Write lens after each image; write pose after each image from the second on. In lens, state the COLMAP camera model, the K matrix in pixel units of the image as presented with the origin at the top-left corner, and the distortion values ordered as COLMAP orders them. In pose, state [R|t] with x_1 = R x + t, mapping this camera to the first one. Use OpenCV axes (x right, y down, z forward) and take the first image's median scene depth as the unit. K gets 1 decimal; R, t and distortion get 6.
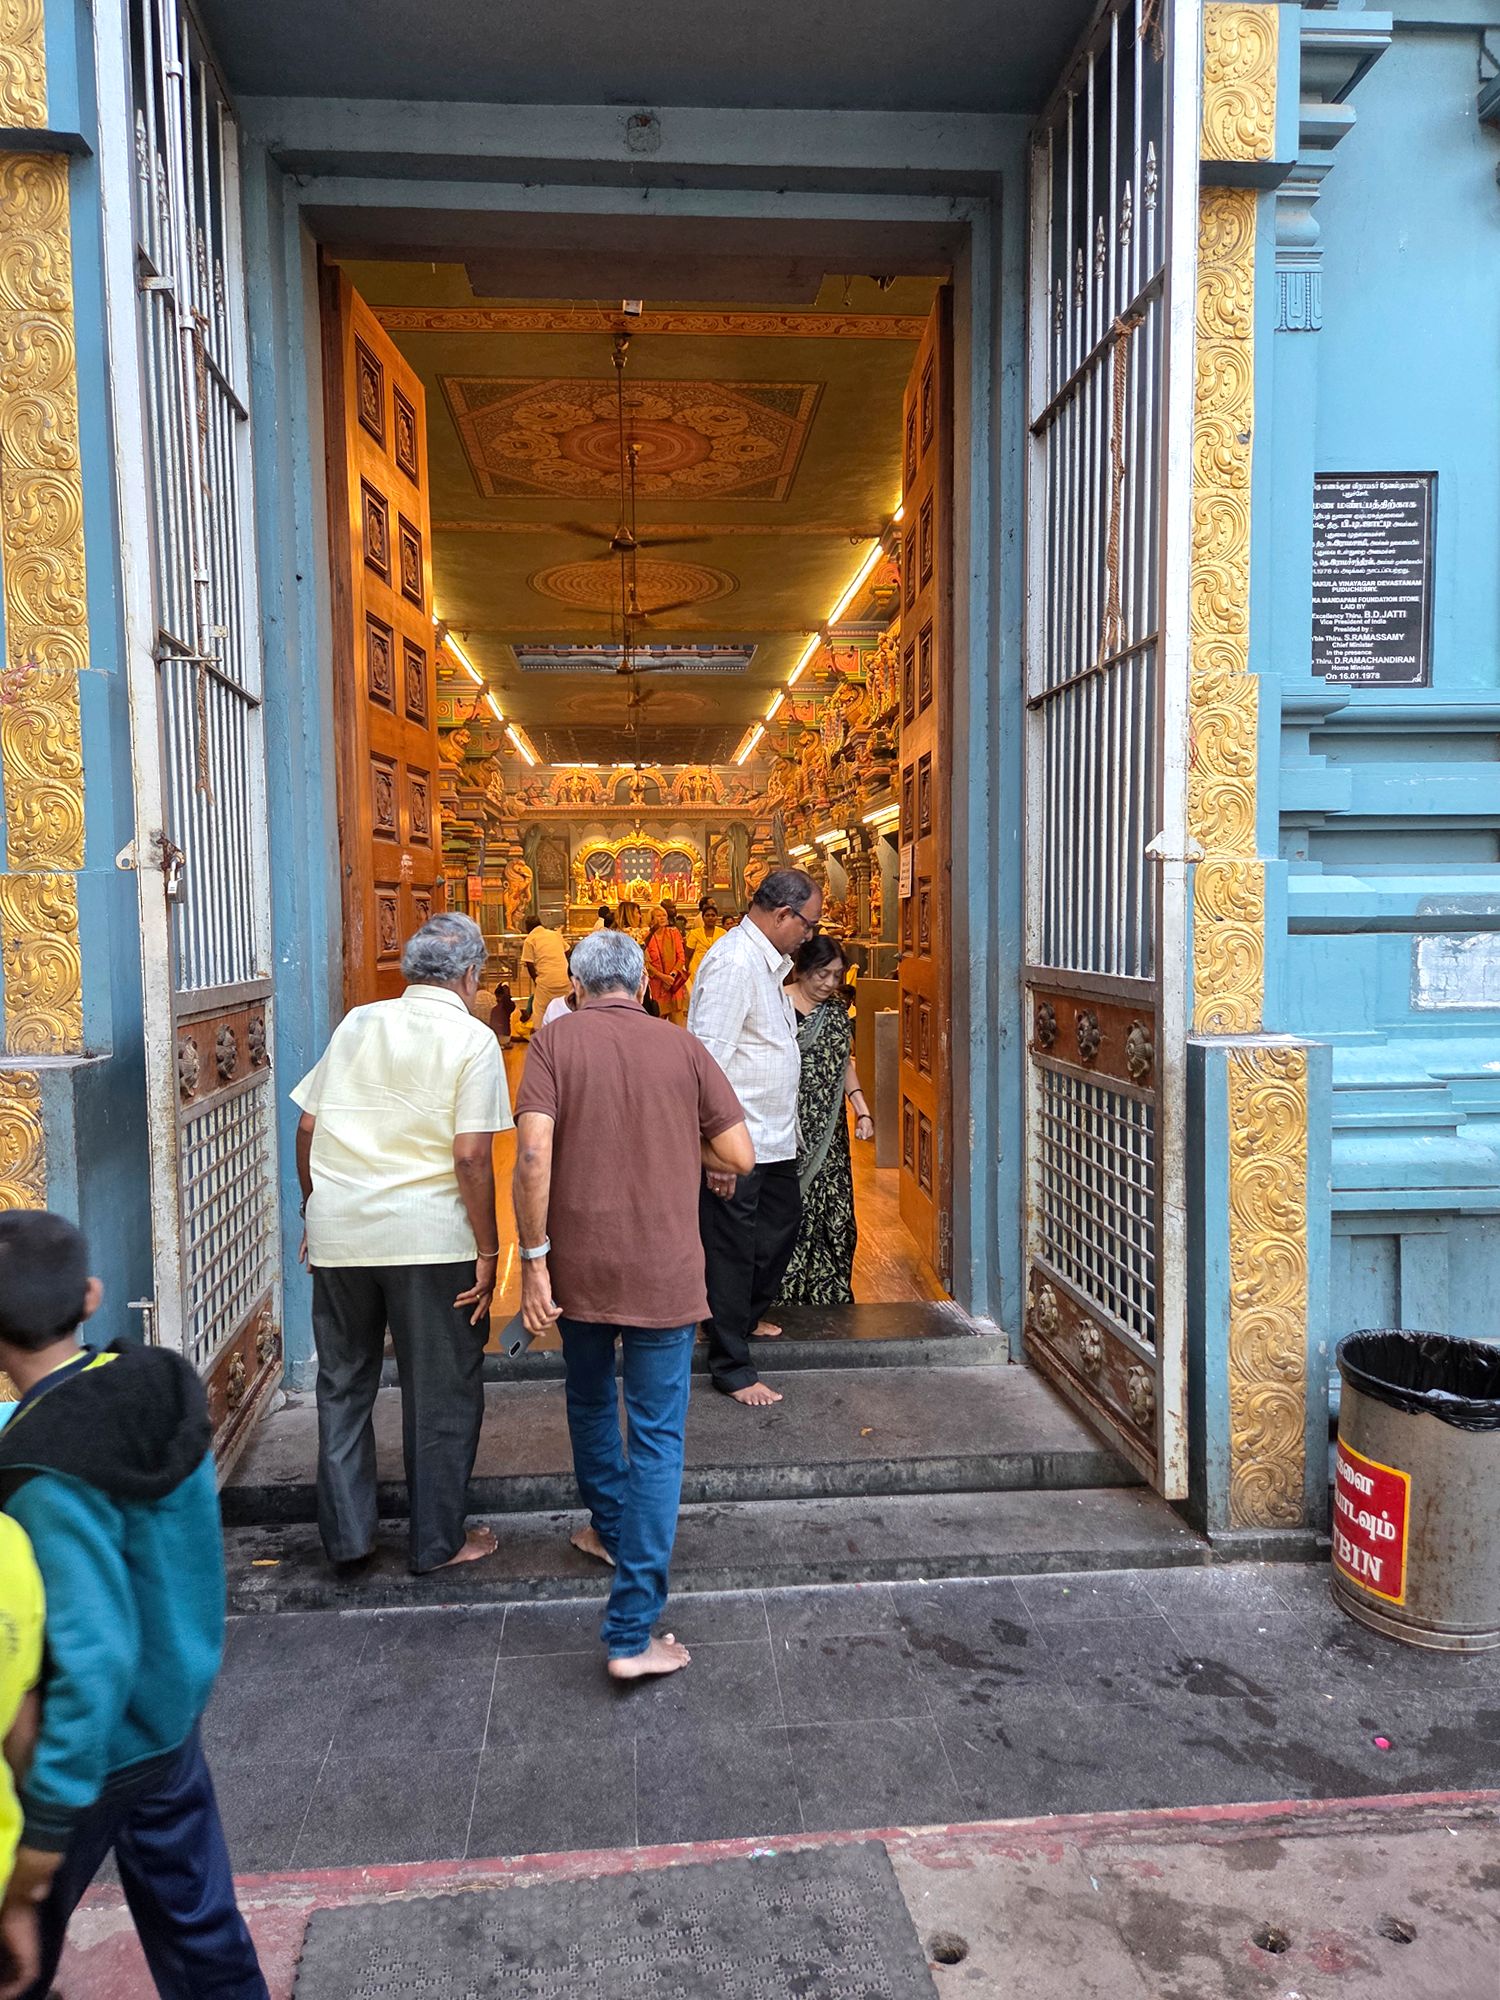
lens RADIAL K [[1354.8, 0, 750.0], [0, 1354.8, 1000.0], [0, 0, 1]] dist [0.062635, -0.047955]
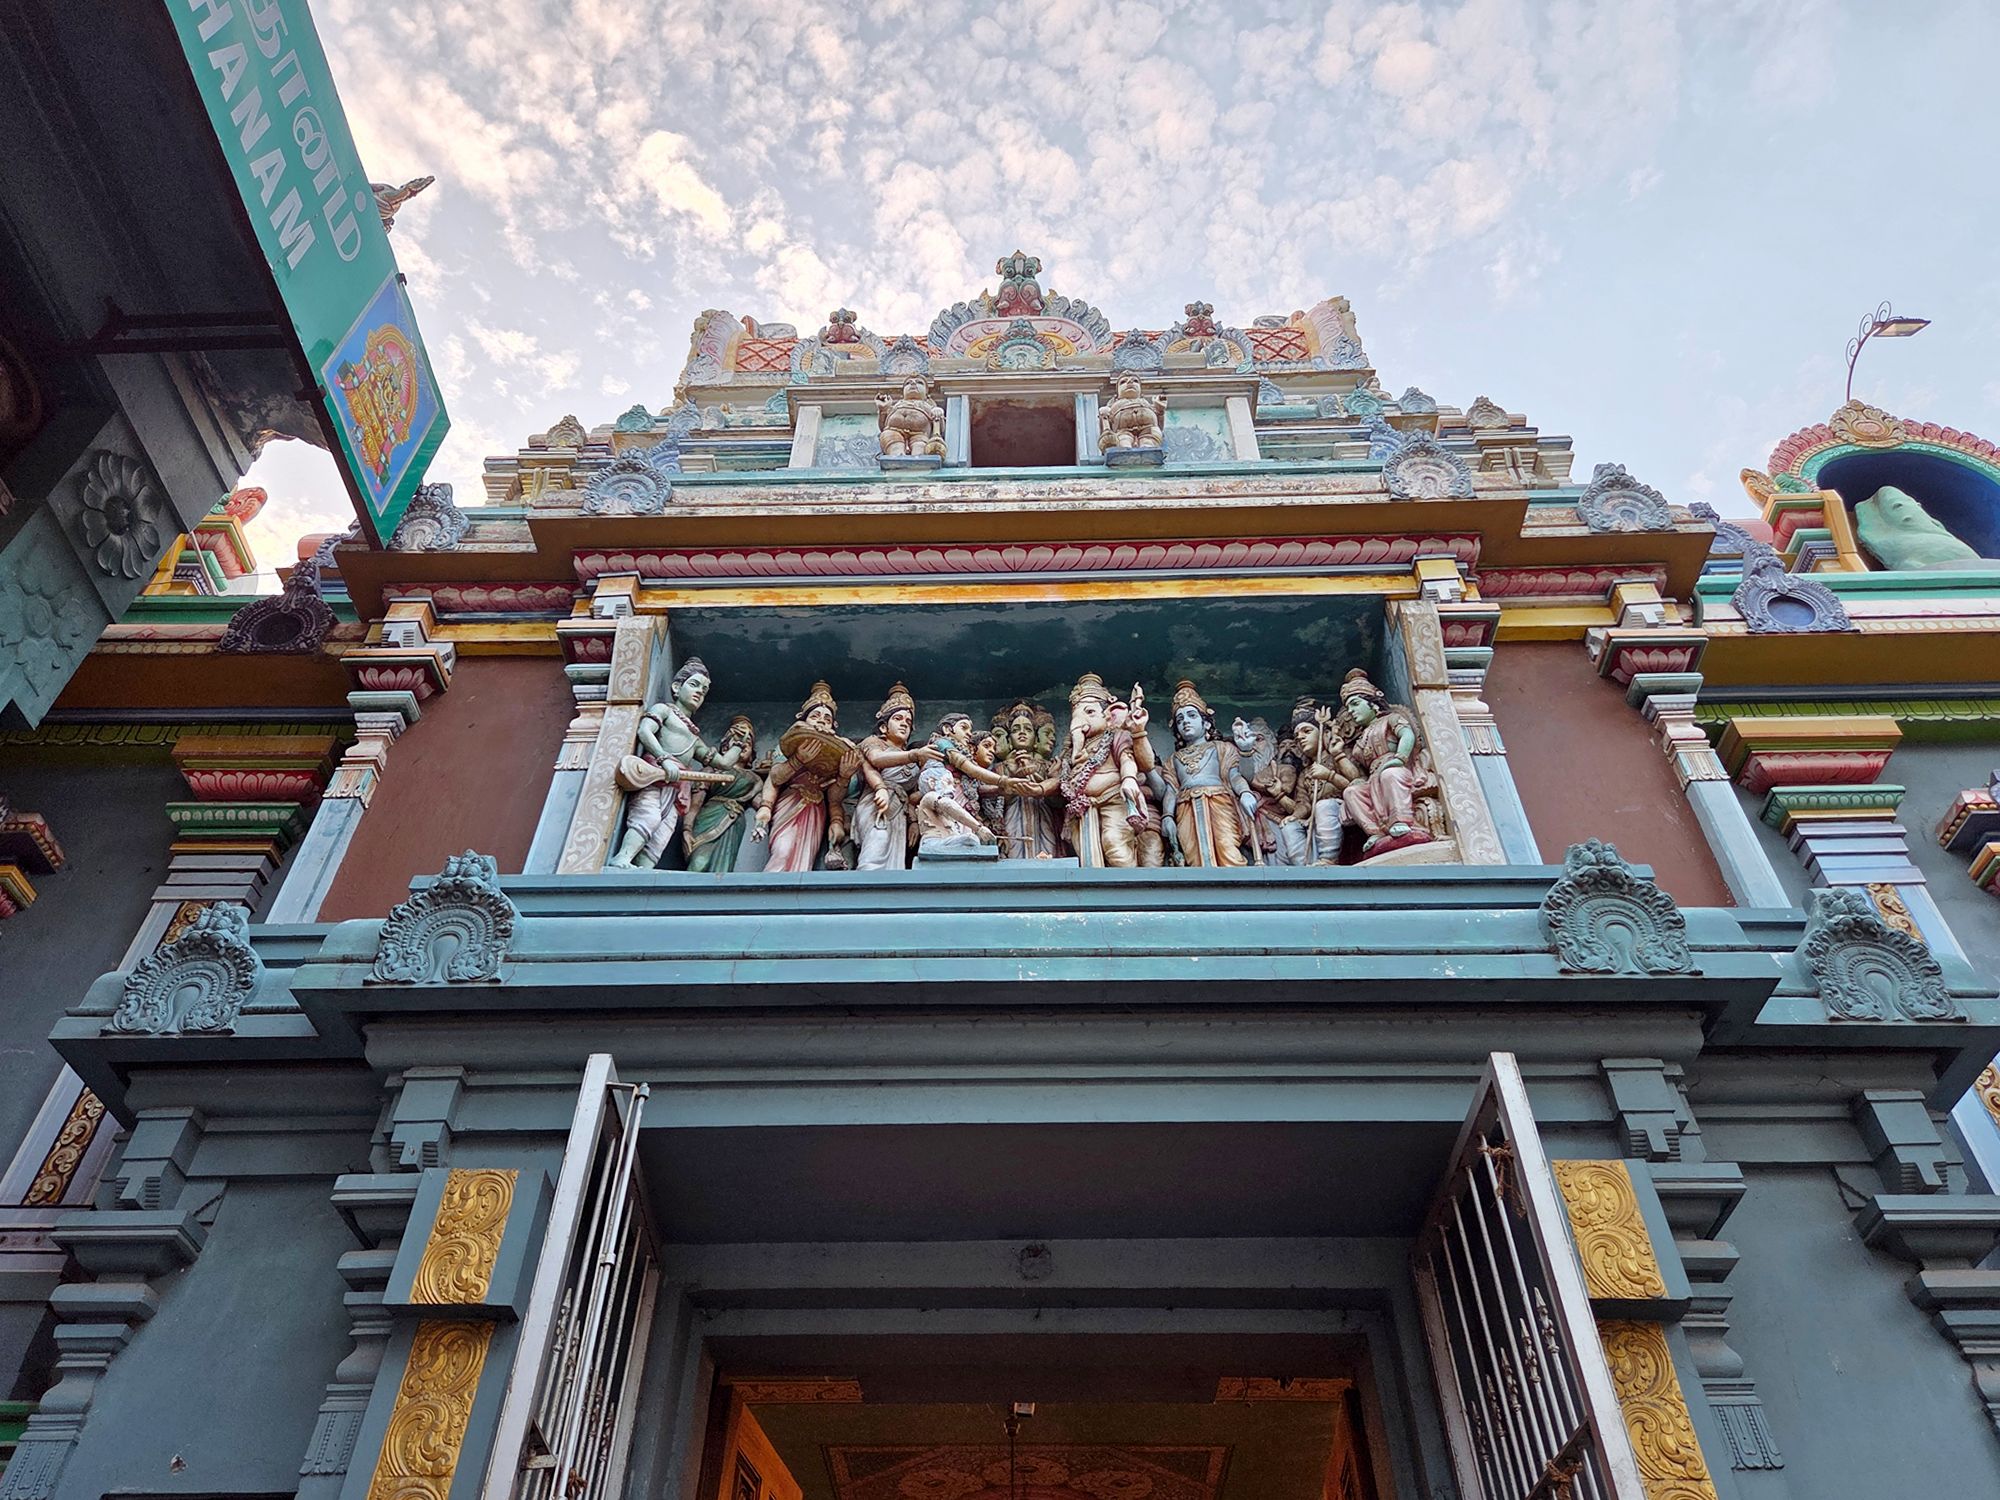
lens RADIAL K [[1419.5, 0, 1000.0], [0, 1419.5, 750.0], [0, 0, 1]] dist [0.070915, -0.060452]
pose [[0.995218, -0.057455, -0.078991, 0.005768], [-0.021578, 0.659398, -0.751485, -0.072588], [0.095263, 0.749596, 0.655005, -0.019106]]
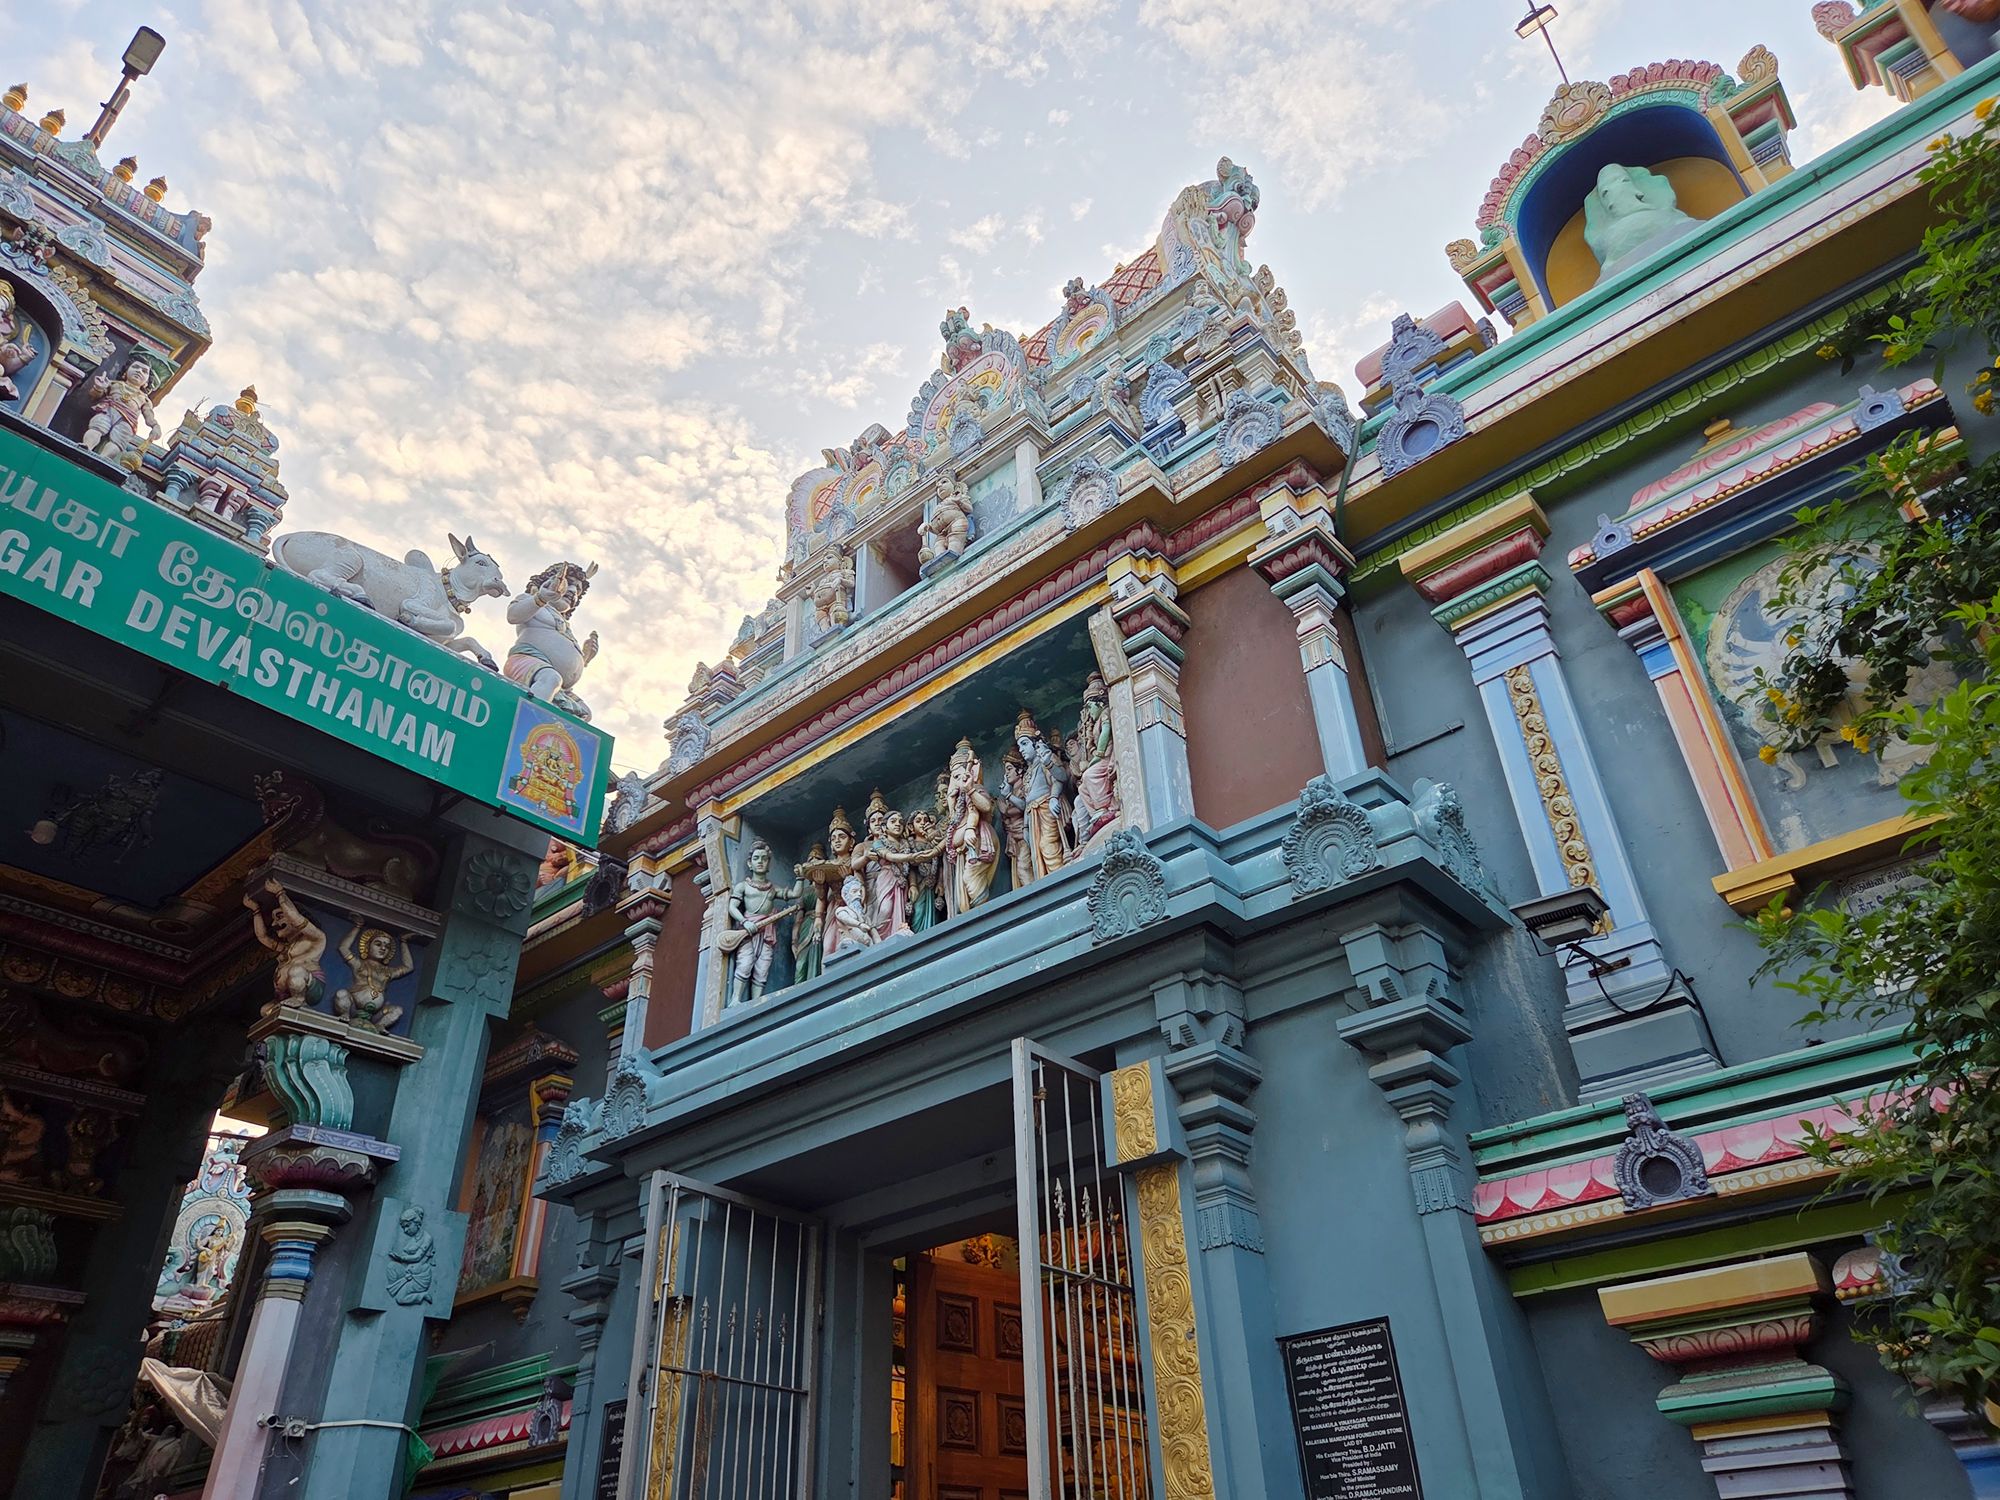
lens RADIAL K [[1354.8, 0, 1000.0], [0, 1354.8, 750.0], [0, 0, 1]] dist [0.062635, -0.047955]
pose [[0.703744, -0.412824, -0.578204, 1.244099], [-0.022082, 0.800750, -0.598592, -0.048981], [0.710110, 0.434023, 0.554407, -0.155691]]
